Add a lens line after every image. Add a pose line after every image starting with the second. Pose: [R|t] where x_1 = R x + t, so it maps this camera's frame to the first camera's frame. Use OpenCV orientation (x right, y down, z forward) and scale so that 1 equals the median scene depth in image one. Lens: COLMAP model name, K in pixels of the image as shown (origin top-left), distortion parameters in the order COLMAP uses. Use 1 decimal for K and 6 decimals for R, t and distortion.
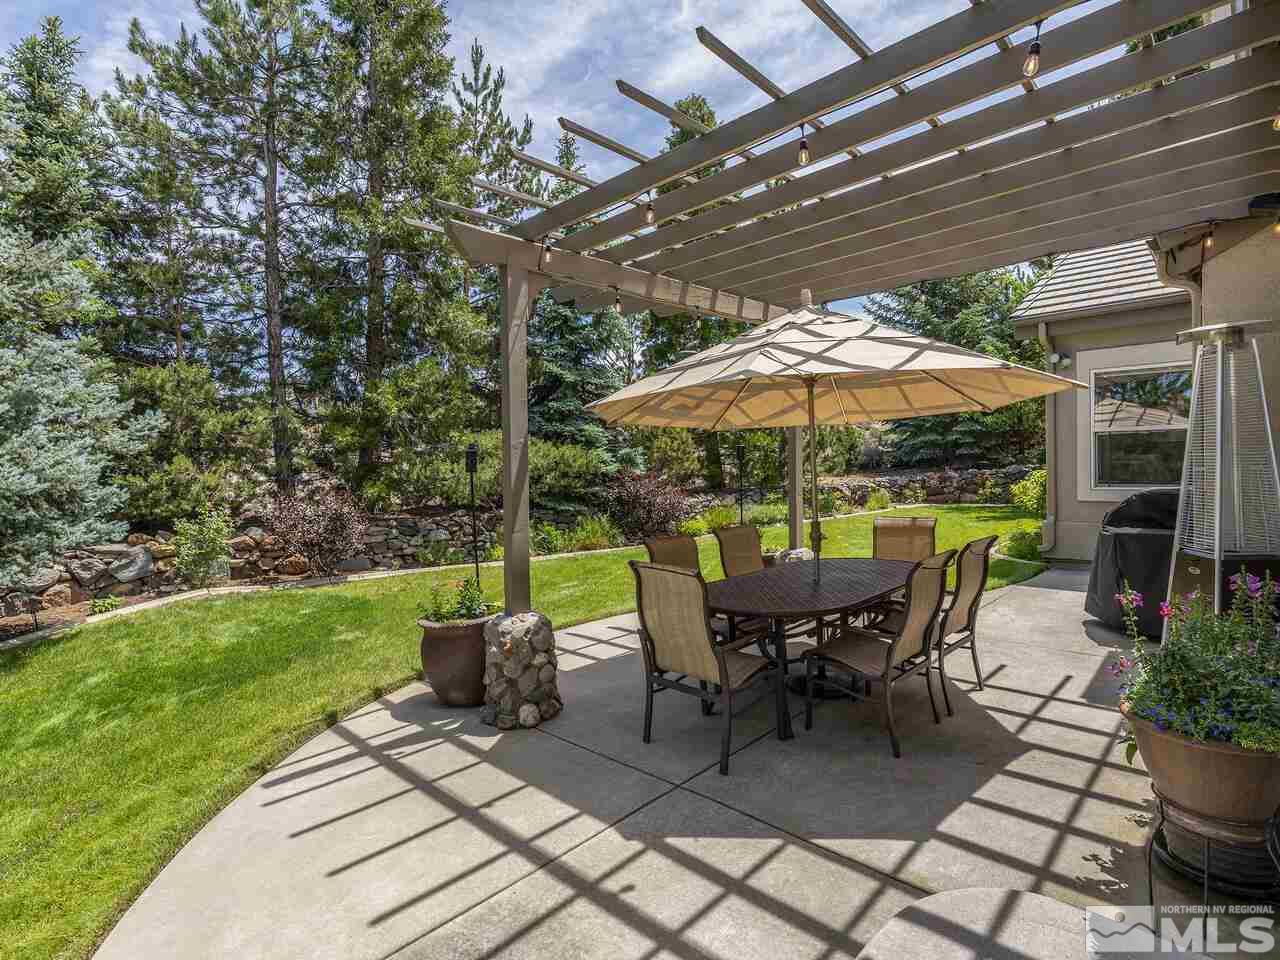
lens RADIAL K [[648.3, 0, 639.0], [0, 648.3, 473.4], [0, 0, 1]] dist [-0.000713, 0.000733]
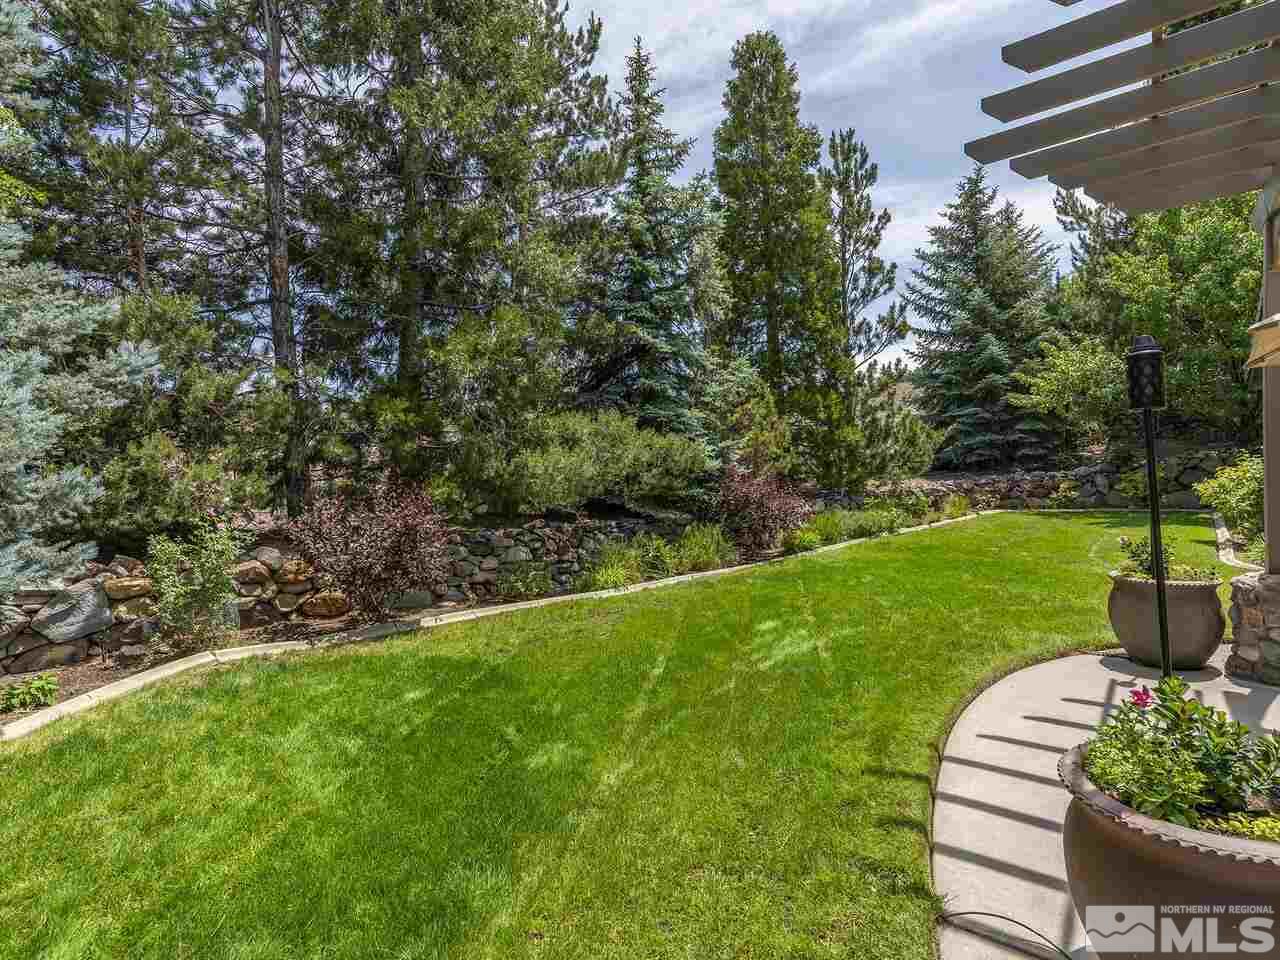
lens RADIAL K [[648.3, 0, 639.0], [0, 648.3, 473.4], [0, 0, 1]] dist [-0.000713, 0.000733]
pose [[0.994536, -0.000273, 0.104390, -0.314362], [0.001955, 0.999870, -0.016015, 0.021824], [-0.104372, 0.016131, 0.994408, 0.336676]]
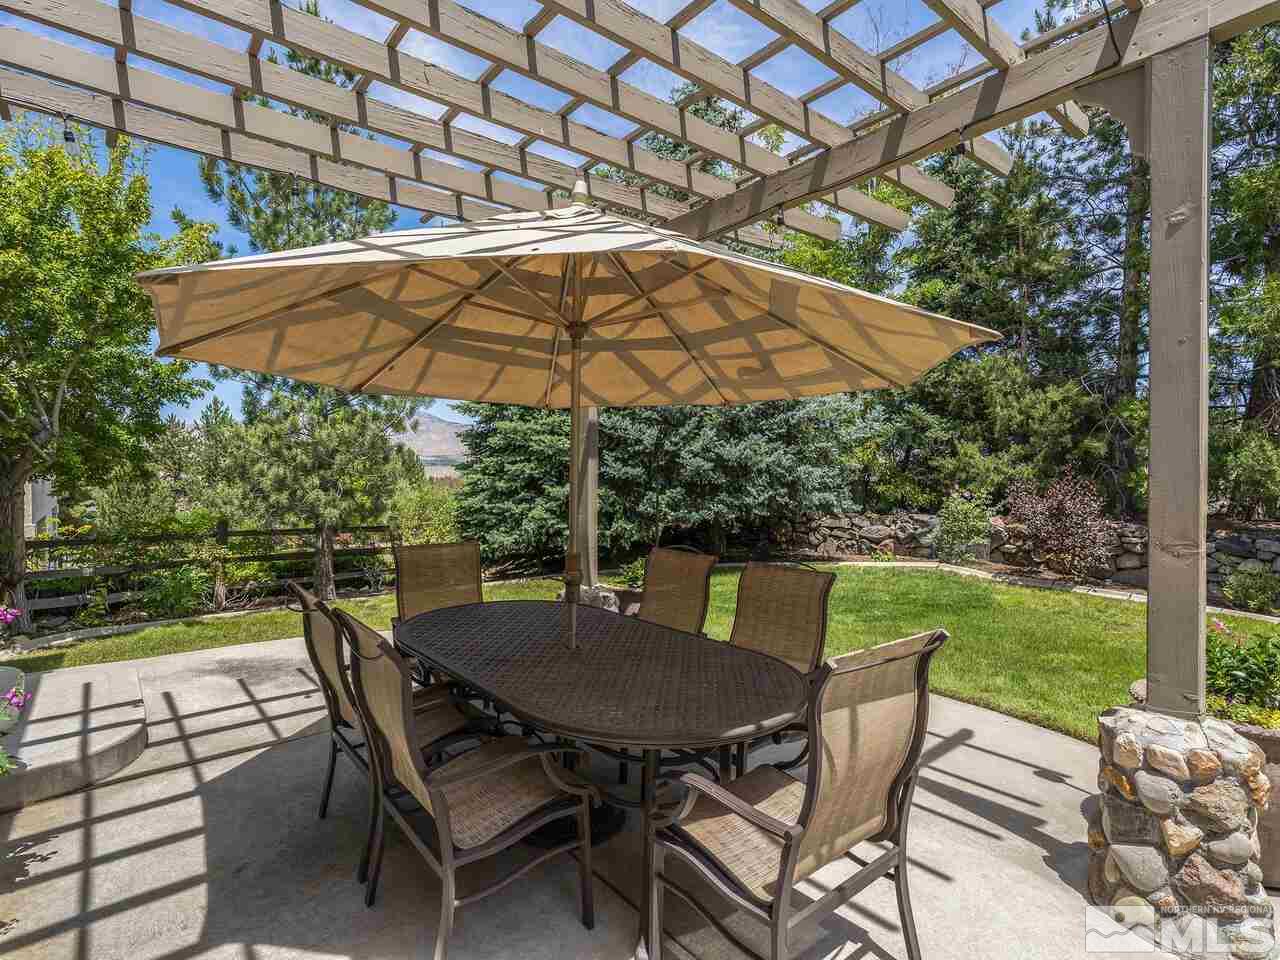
lens RADIAL K [[648.3, 0, 639.0], [0, 648.3, 473.4], [0, 0, 1]] dist [-0.000713, 0.000733]
pose [[-0.107430, 0.039860, -0.993413, 0.448061], [-0.006306, 0.999149, 0.040772, -0.014968], [0.994193, 0.010645, -0.107087, 0.572298]]
